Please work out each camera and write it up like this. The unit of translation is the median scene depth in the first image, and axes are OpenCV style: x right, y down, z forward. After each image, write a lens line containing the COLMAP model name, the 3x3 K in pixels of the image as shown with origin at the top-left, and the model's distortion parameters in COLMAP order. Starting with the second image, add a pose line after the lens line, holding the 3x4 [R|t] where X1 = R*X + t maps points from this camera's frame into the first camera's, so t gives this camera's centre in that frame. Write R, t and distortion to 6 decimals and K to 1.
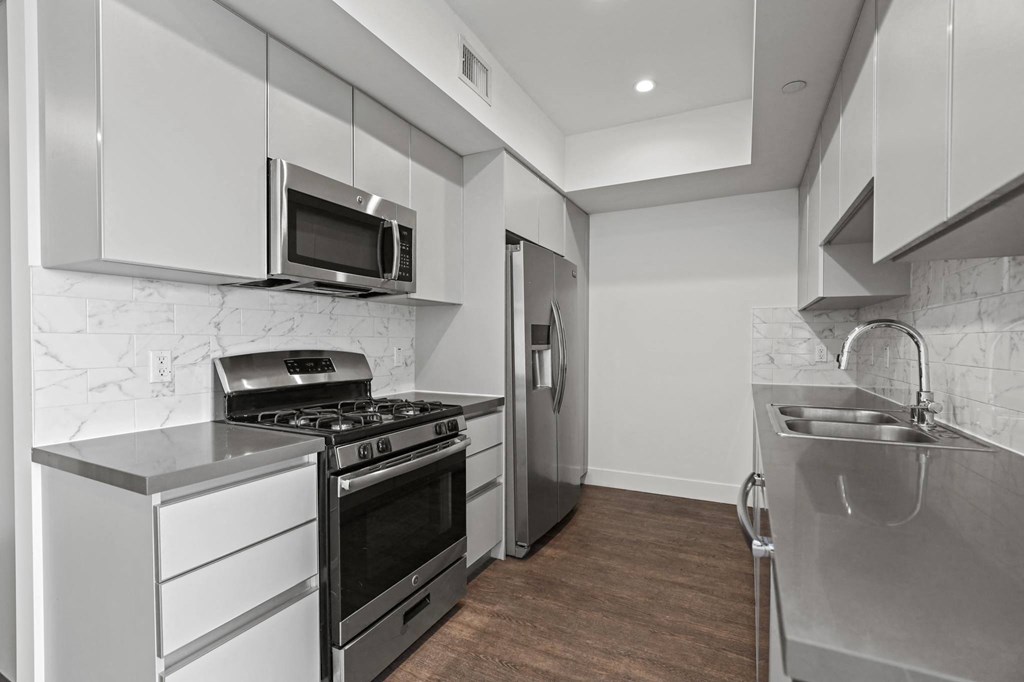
lens RADIAL K [[473.2, 0, 514.0], [0, 473.2, 340.6], [0, 0, 1]] dist [-0.026140, 0.000605]
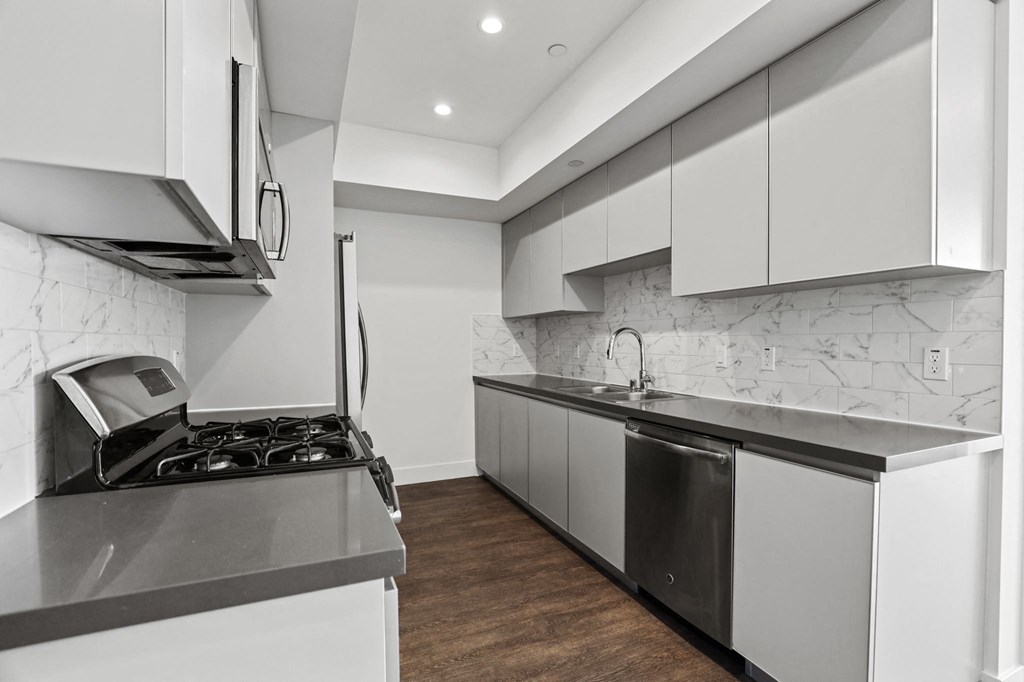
lens RADIAL K [[468.1, 0, 522.8], [0, 468.1, 341.1], [0, 0, 1]] dist [-0.054894, 0.016468]
pose [[0.616568, -0.000997, 0.787301, -0.672601], [0.000455, 0.999999, 0.000911, 0.000052], [-0.787301, -0.000204, 0.616568, 0.264561]]
